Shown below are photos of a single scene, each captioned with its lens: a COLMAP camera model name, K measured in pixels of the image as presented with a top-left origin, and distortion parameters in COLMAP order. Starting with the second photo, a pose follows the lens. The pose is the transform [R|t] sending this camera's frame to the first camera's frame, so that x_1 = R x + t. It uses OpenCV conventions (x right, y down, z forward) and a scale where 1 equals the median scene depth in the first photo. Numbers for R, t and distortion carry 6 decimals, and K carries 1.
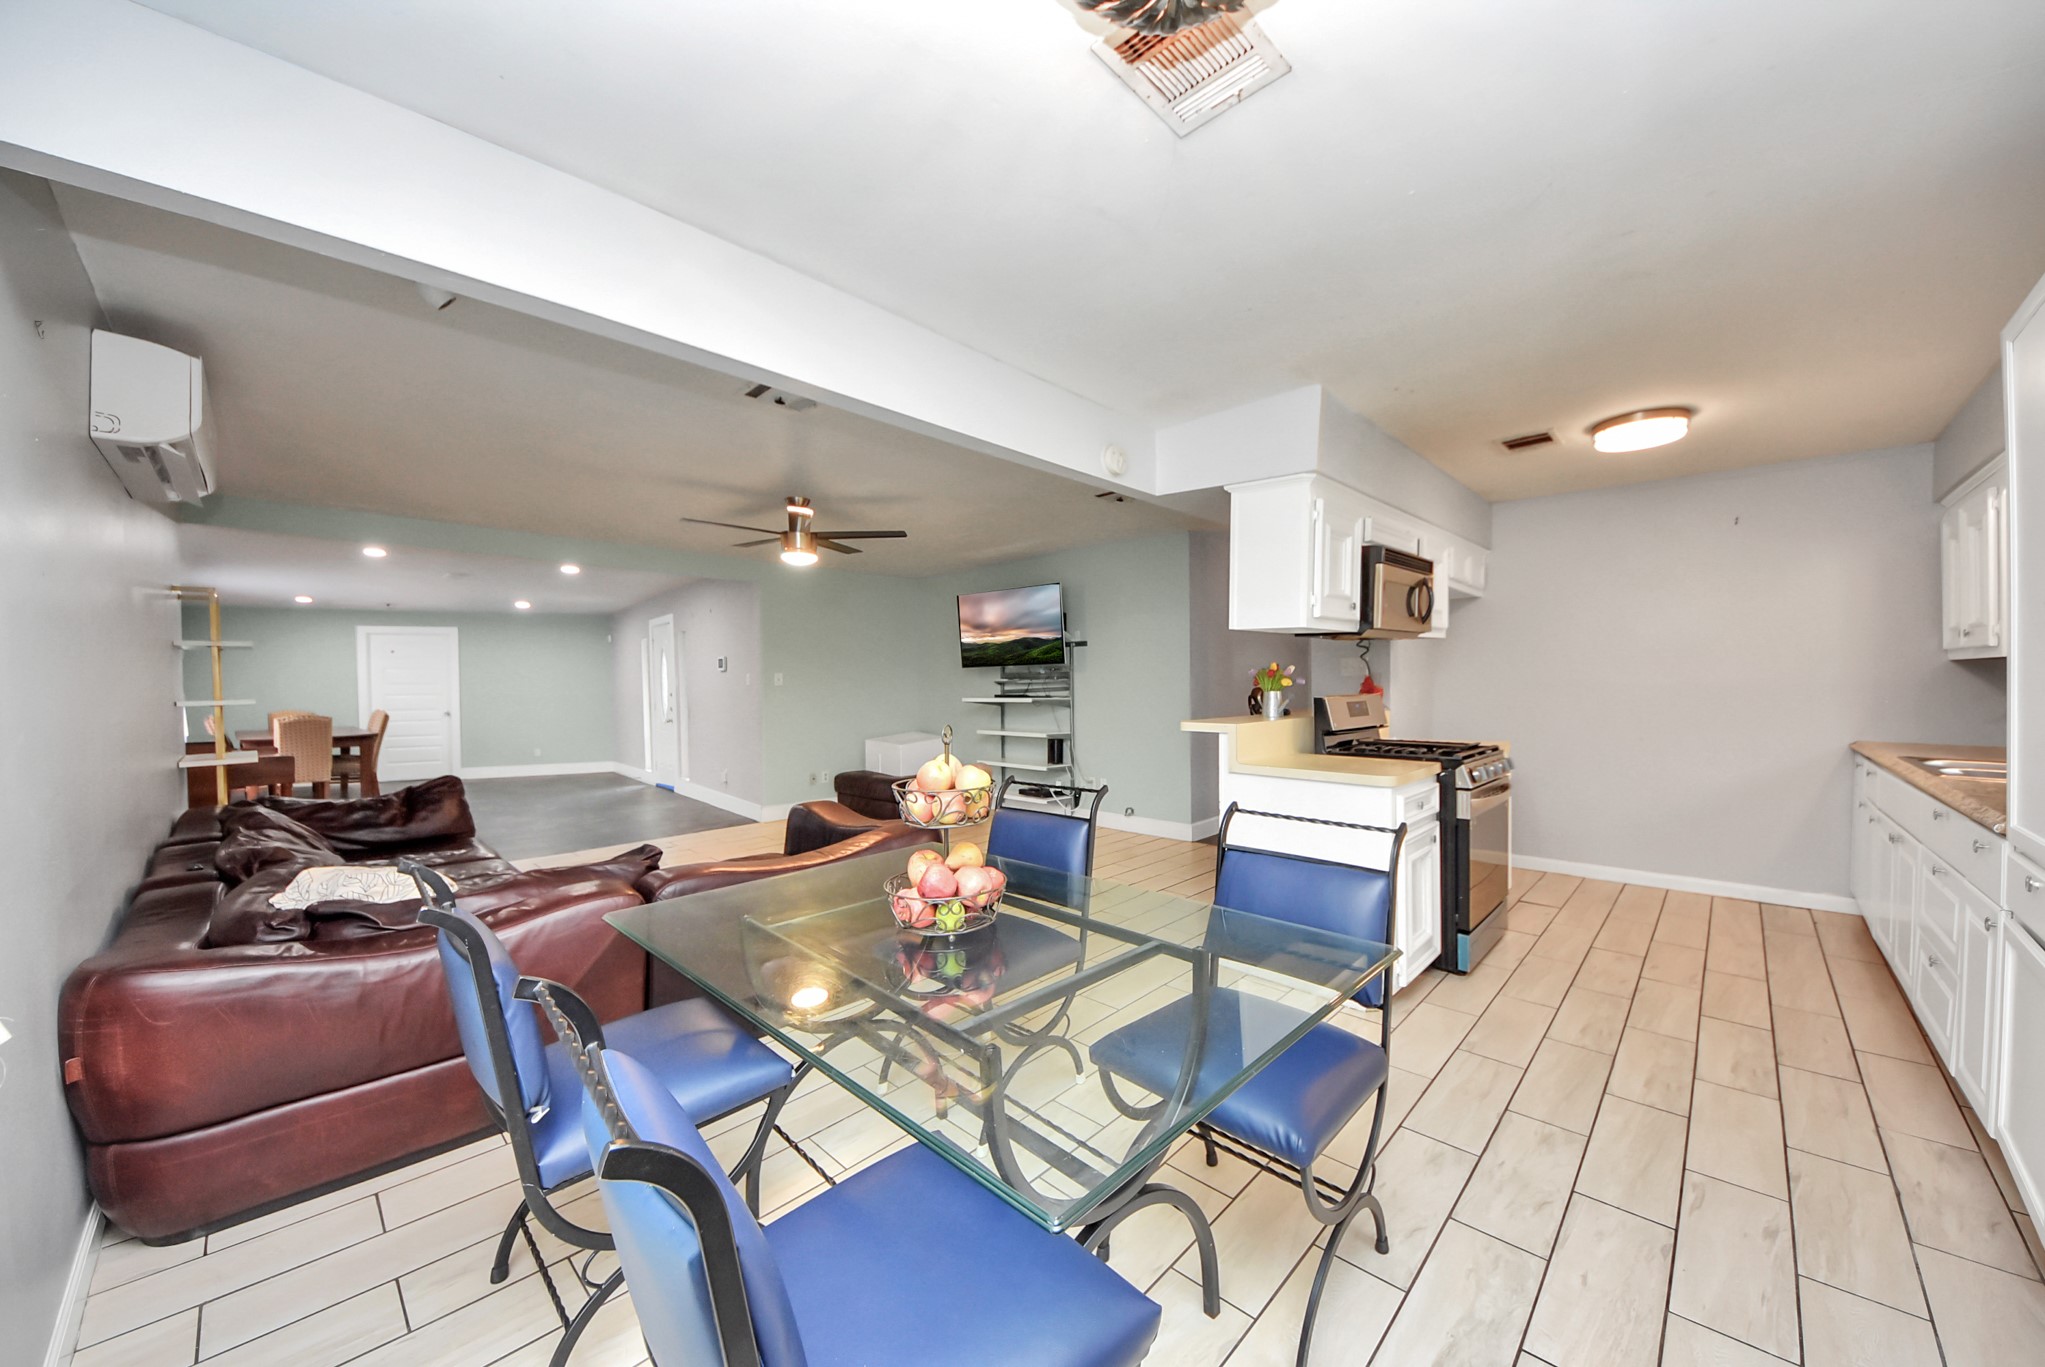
lens RADIAL K [[744.5, 0, 974.1], [0, 744.5, 711.1], [0, 0, 1]] dist [-0.010409, -0.000552]
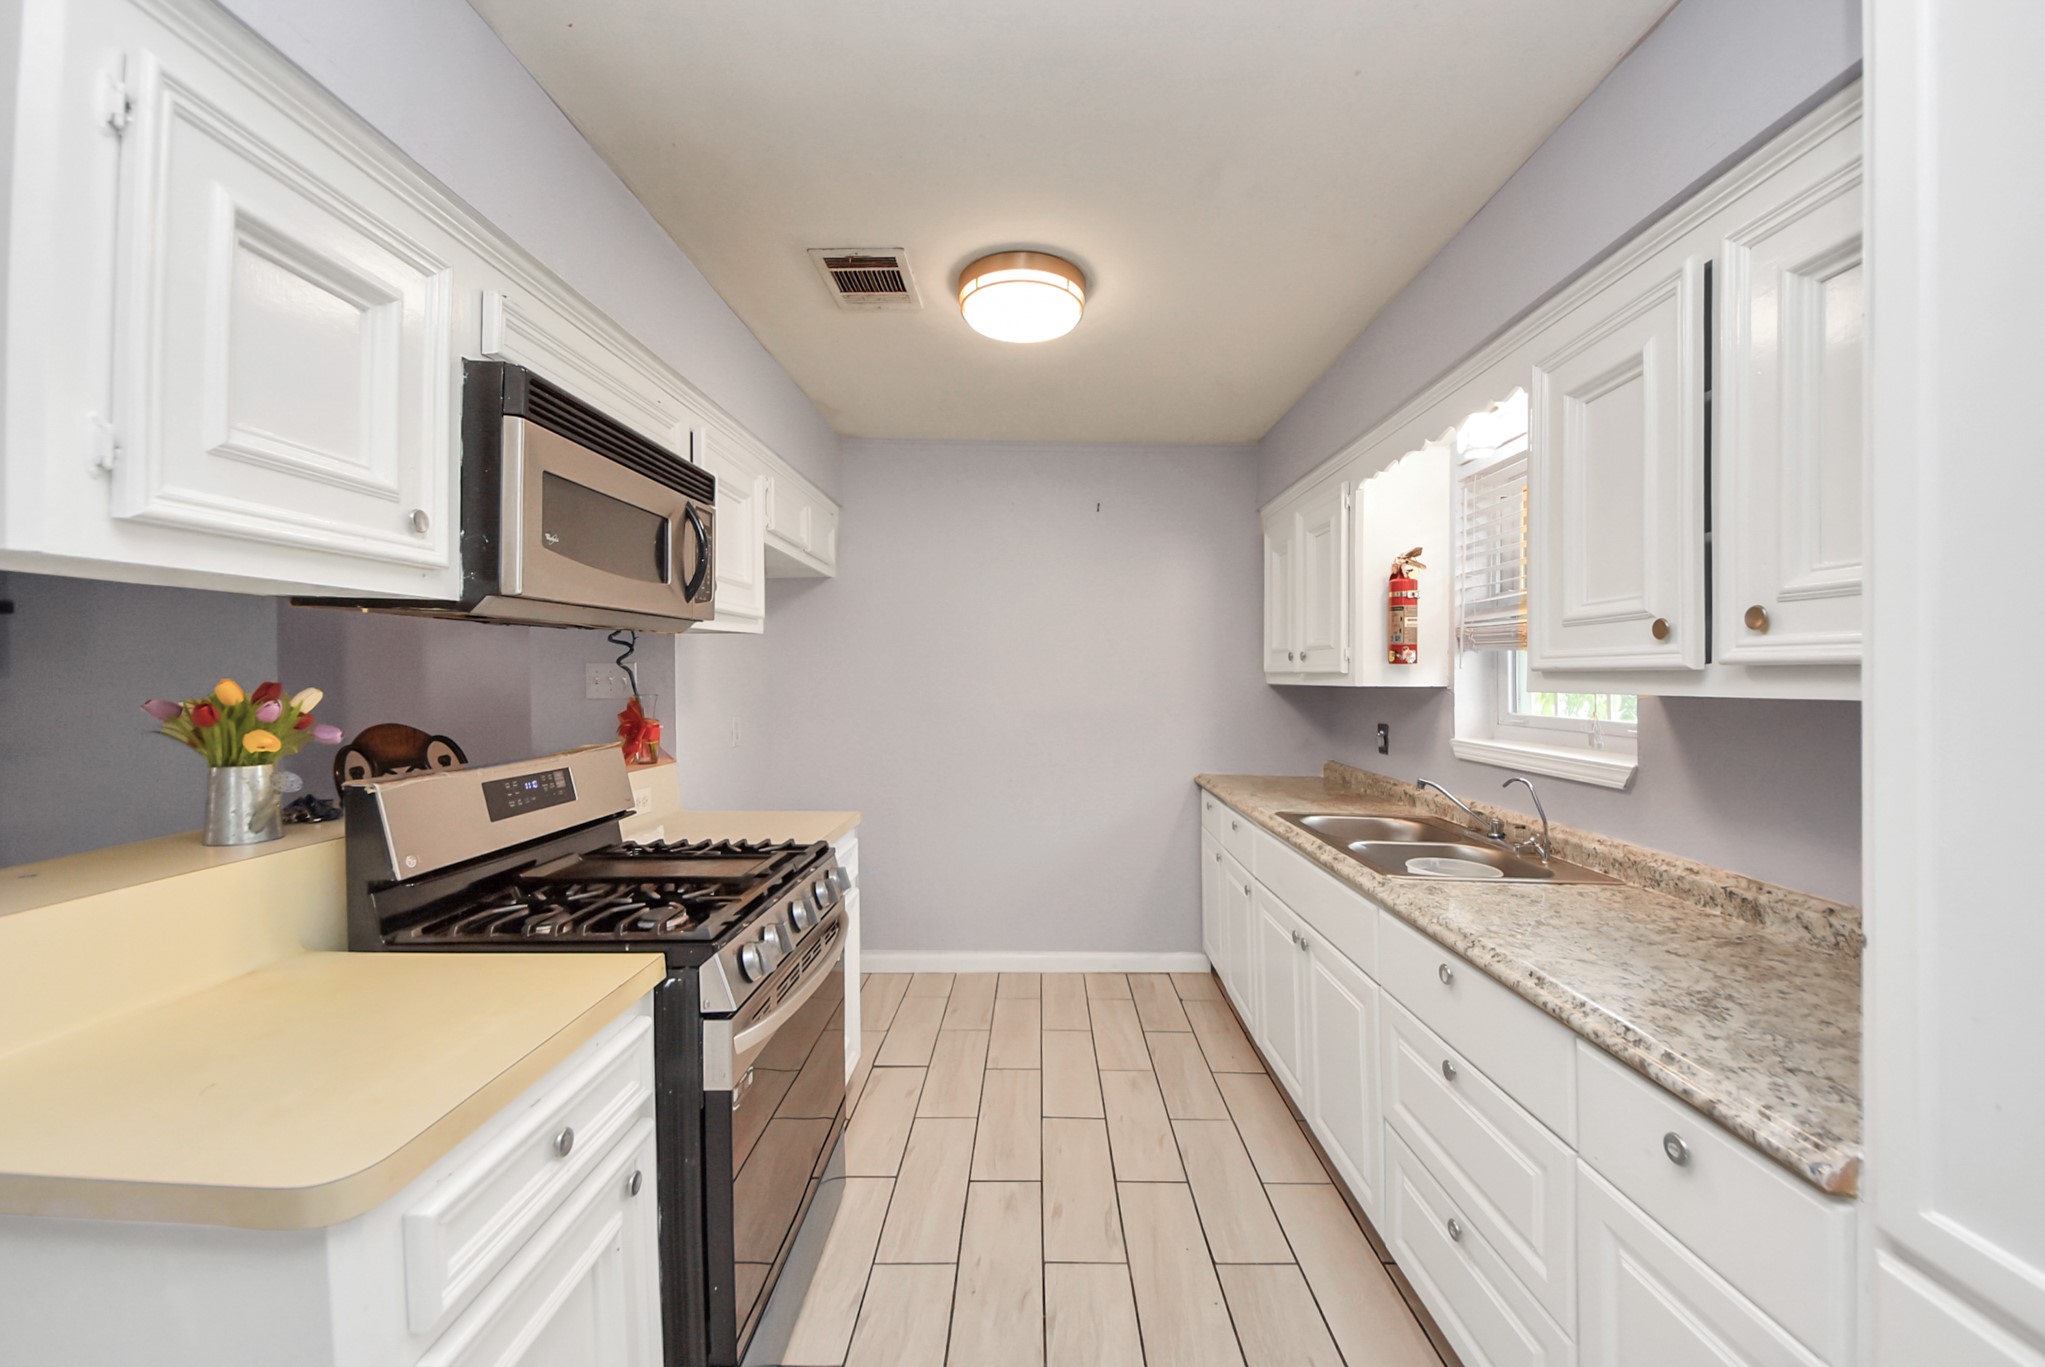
lens RADIAL K [[791.5, 0, 1024.8], [0, 791.5, 676.3], [0, 0, 1]] dist [-0.008657, -0.001734]
pose [[0.710023, 0.013453, 0.704050, 0.440239], [0.017245, 0.999185, -0.036484, -0.051134], [-0.703968, 0.038046, 0.709212, 0.534948]]
